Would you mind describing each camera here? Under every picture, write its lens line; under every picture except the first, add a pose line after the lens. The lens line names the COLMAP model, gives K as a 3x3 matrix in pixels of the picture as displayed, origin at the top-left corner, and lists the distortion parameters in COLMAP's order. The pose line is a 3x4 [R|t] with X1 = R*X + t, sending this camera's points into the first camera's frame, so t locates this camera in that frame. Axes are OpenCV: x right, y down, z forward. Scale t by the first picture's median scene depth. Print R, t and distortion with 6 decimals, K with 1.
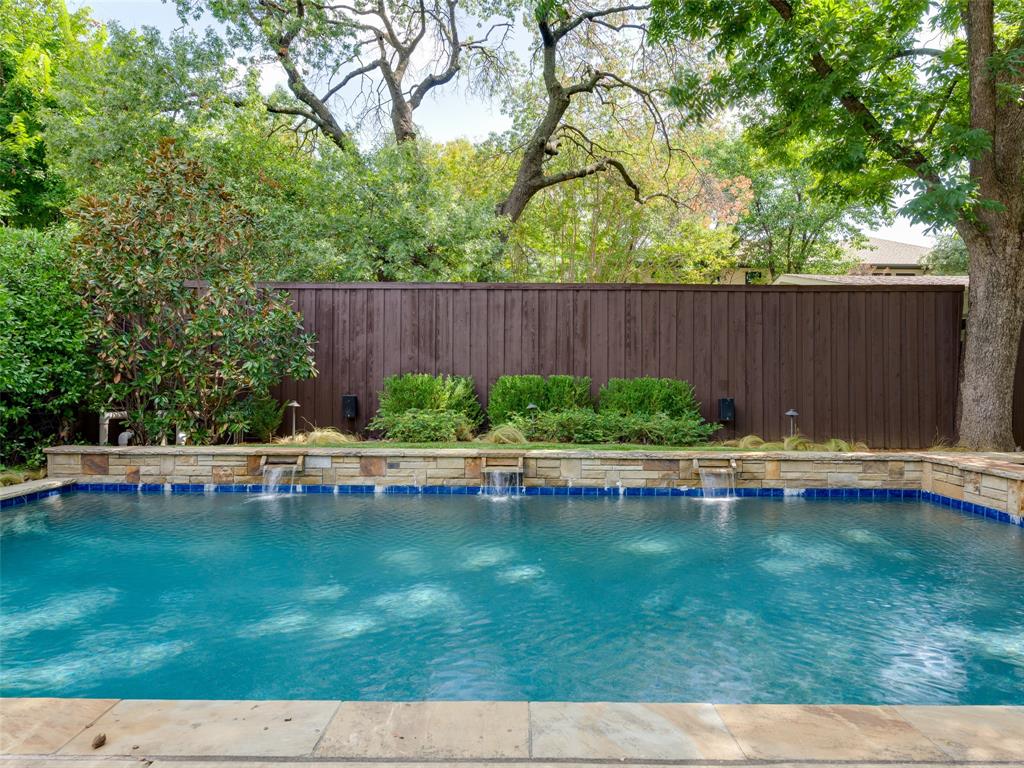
lens RADIAL K [[646.9, 0, 512.0], [0, 646.9, 382.4], [0, 0, 1]] dist [-0.003917, 0.000534]
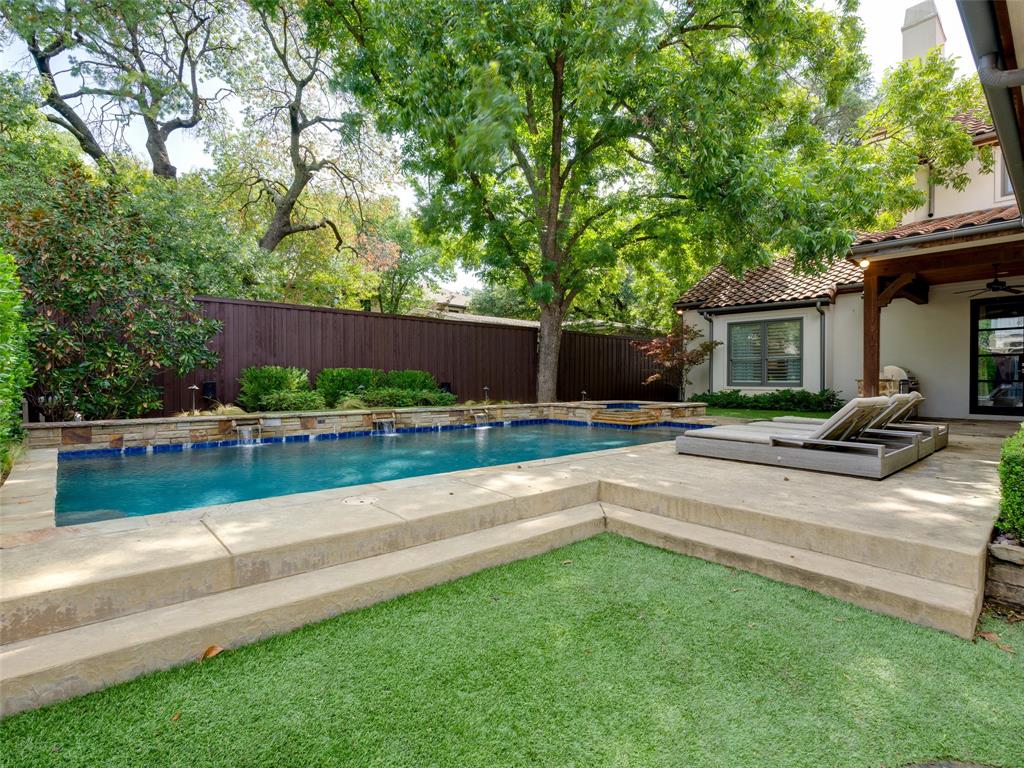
lens RADIAL K [[504.5, 0, 513.6], [0, 504.5, 383.3], [0, 0, 1]] dist [-0.002084, -0.000215]
pose [[0.744180, -0.008732, 0.667922, -0.668611], [0.002152, 0.999941, 0.010675, 0.019548], [-0.667975, -0.006507, 0.744155, -0.266347]]
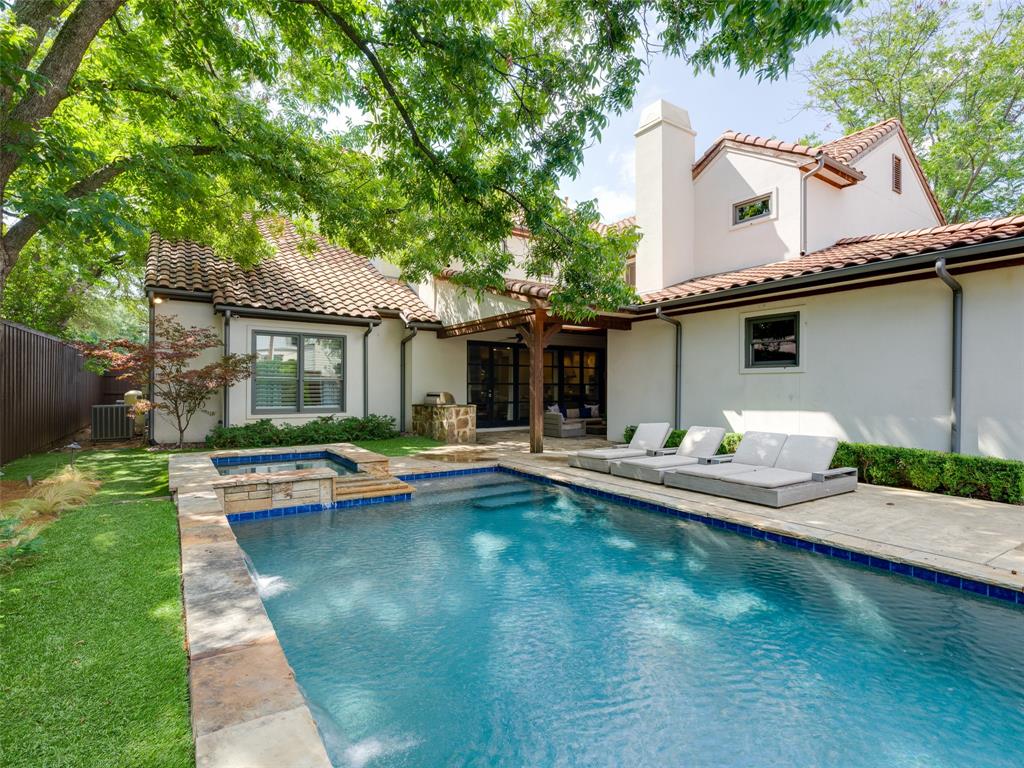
lens RADIAL K [[504.5, 0, 511.6], [0, 504.5, 385.3], [0, 0, 1]] dist [-0.002084, -0.000215]
pose [[-0.555282, -0.004561, 0.831649, -0.310555], [-0.008071, 0.999967, 0.000095, -0.048960], [-0.831623, -0.006659, -0.555301, 1.032796]]
